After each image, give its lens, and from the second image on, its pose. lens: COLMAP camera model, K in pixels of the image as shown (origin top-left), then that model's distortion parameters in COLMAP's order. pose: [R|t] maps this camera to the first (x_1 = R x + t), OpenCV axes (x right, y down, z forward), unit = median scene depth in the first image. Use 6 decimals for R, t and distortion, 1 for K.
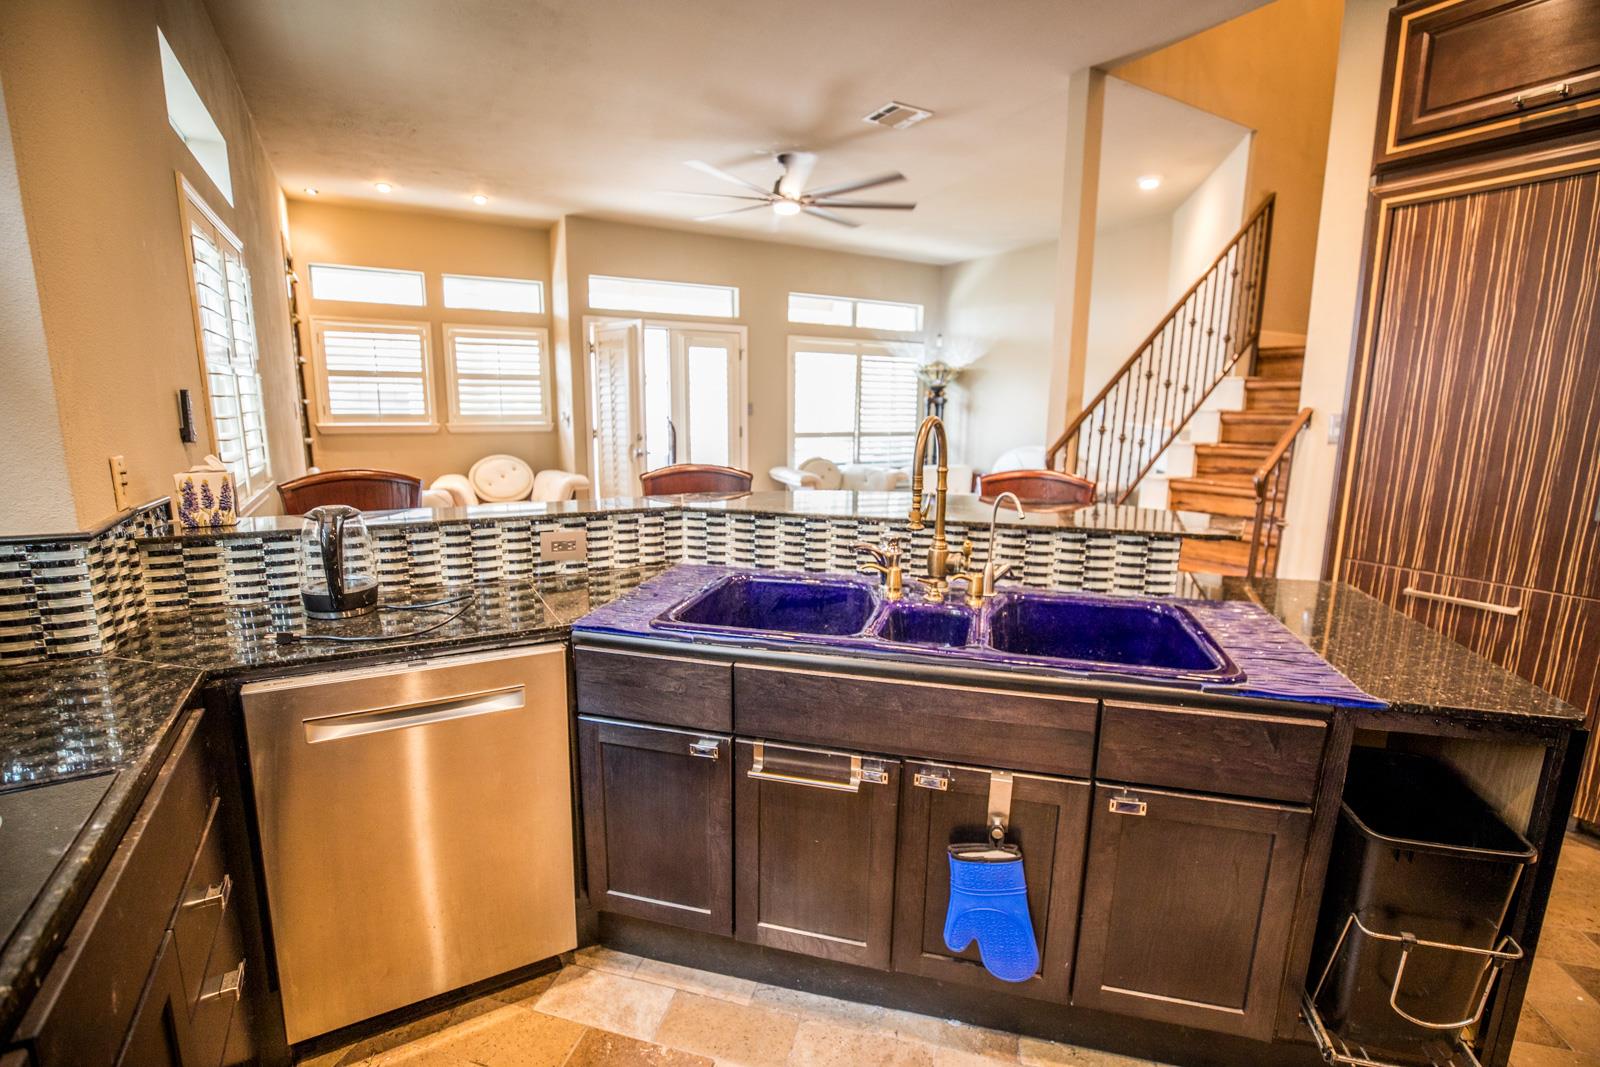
lens RADIAL K [[717.5, 0, 803.9], [0, 717.5, 536.1], [0, 0, 1]] dist [-0.045820, 0.011661]
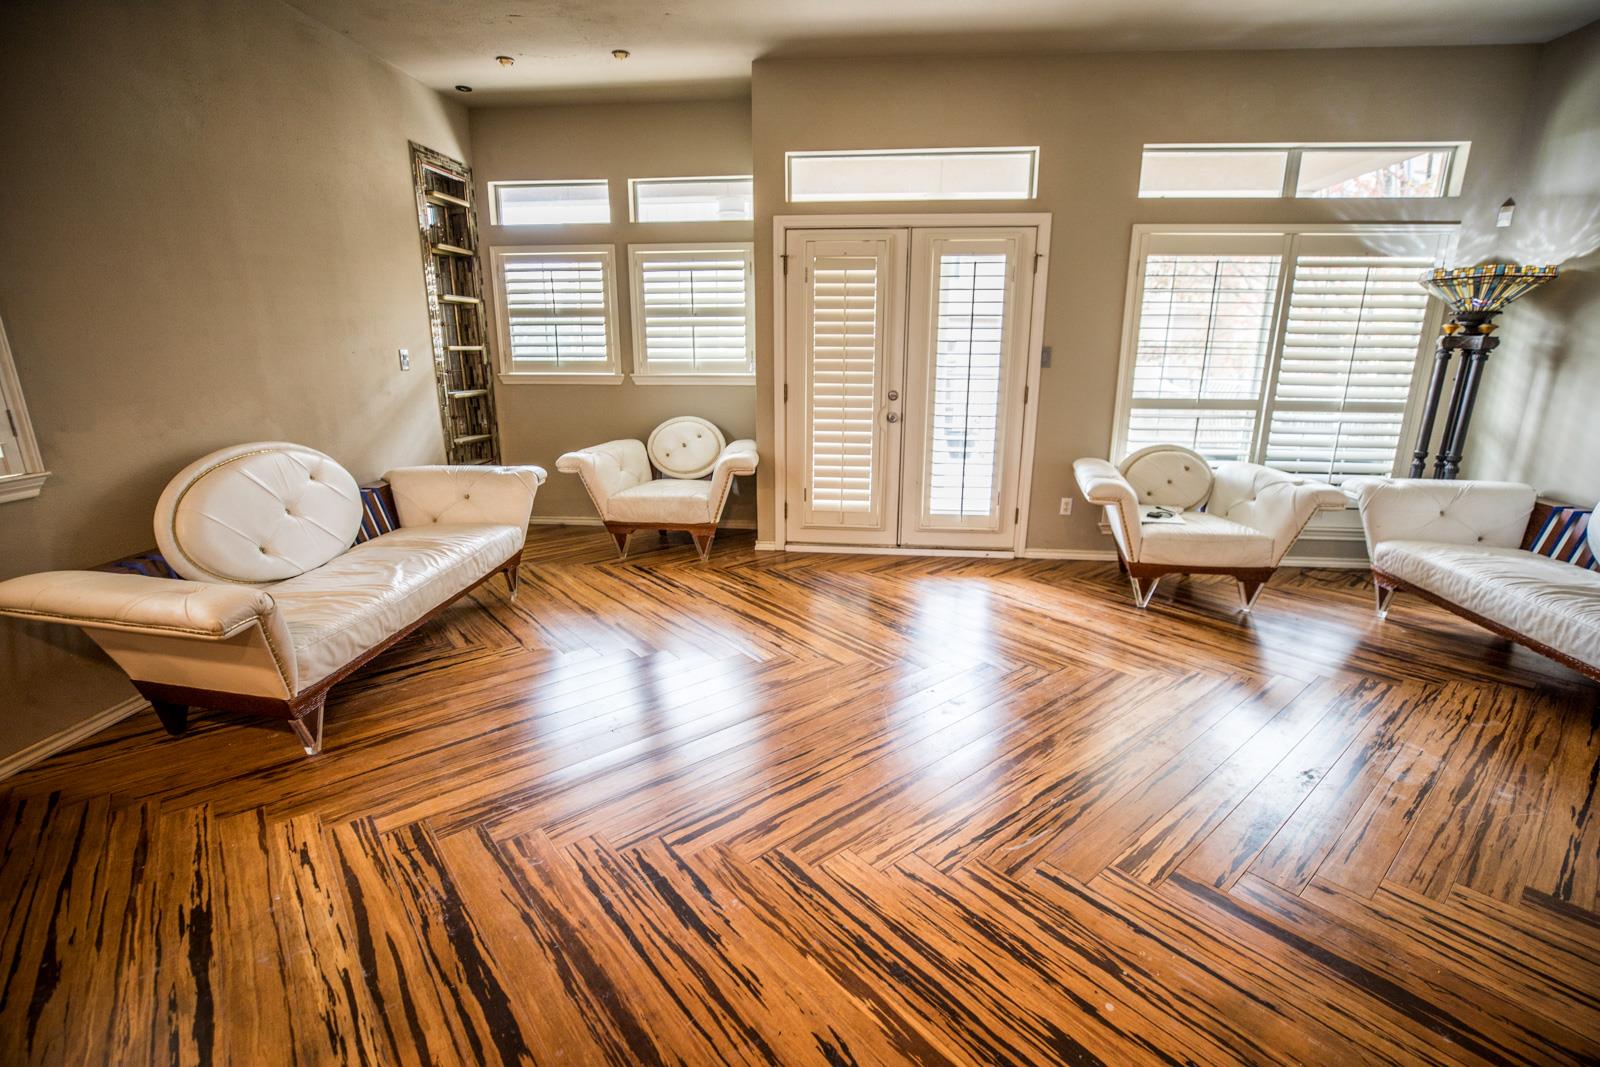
lens RADIAL K [[717.5, 0, 803.9], [0, 717.5, 536.1], [0, 0, 1]] dist [-0.045820, 0.011661]
pose [[0.810003, 0.143493, -0.568599, 0.134077], [-0.097801, 0.989077, 0.110283, -0.085675], [0.578213, -0.033720, 0.815189, 0.448700]]
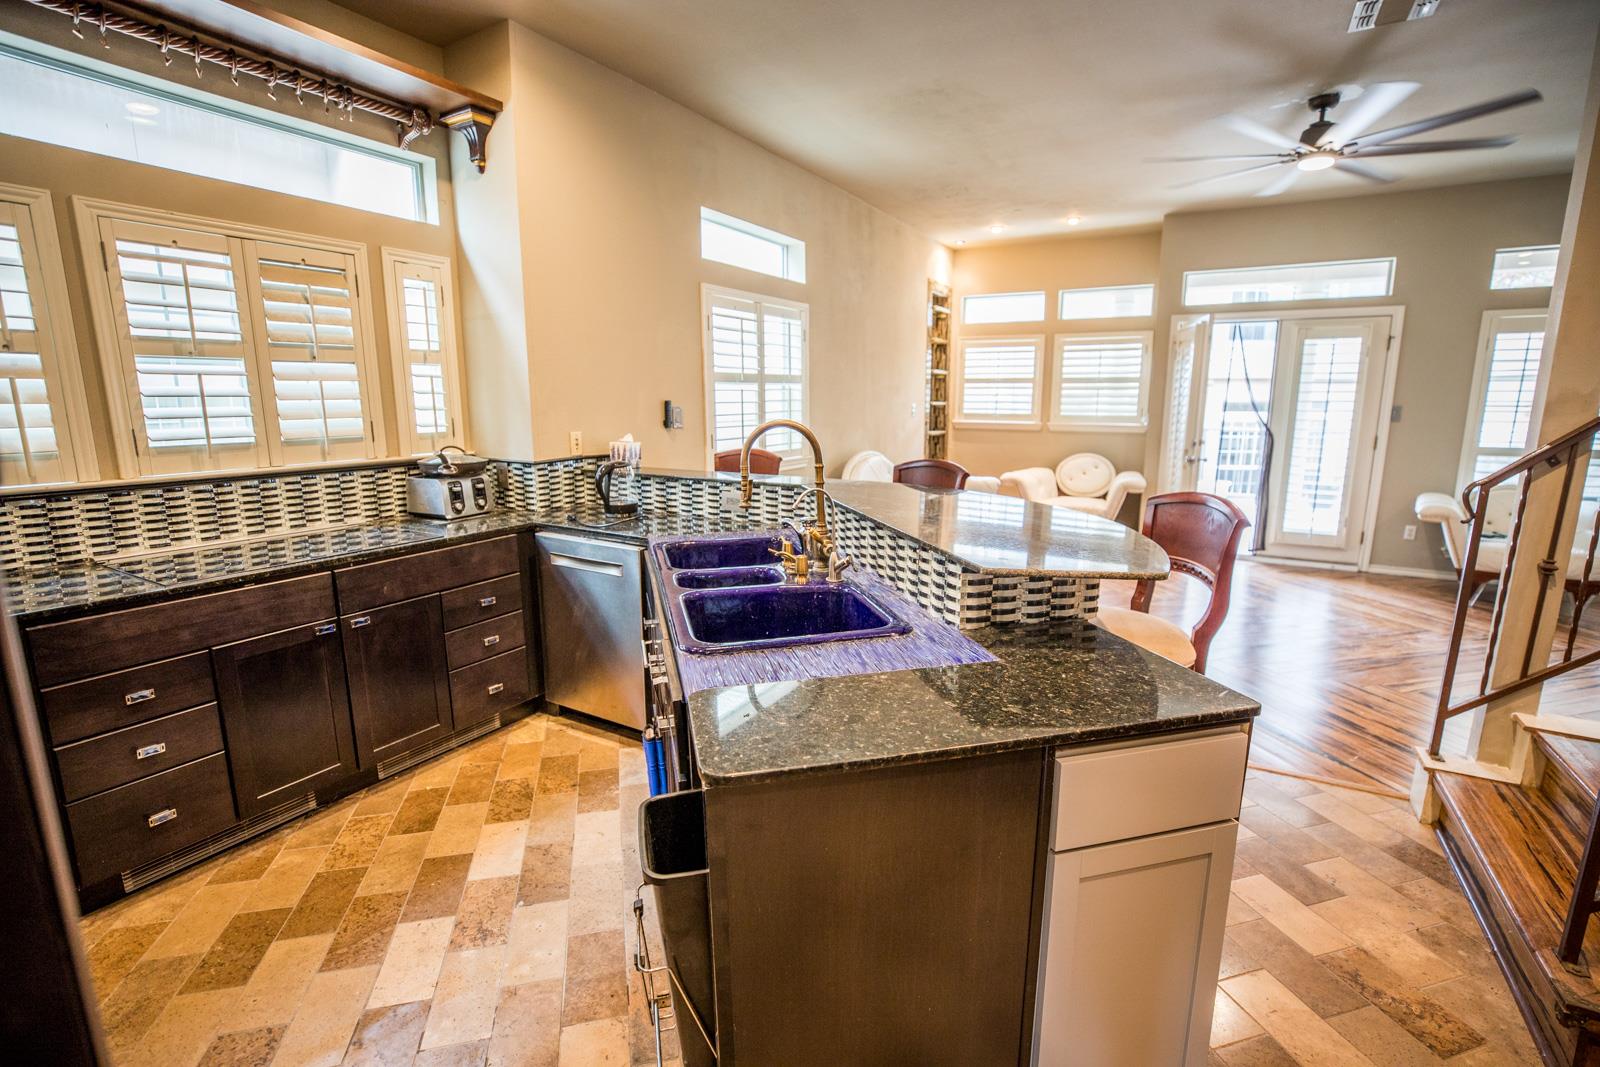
lens RADIAL K [[717.5, 0, 803.9], [0, 717.5, 536.1], [0, 0, 1]] dist [-0.045820, 0.011661]
pose [[0.495891, 0.150417, -0.855258, 0.304143], [-0.150170, 0.984900, 0.086147, -0.019550], [0.855302, 0.085715, 0.510991, 0.097758]]
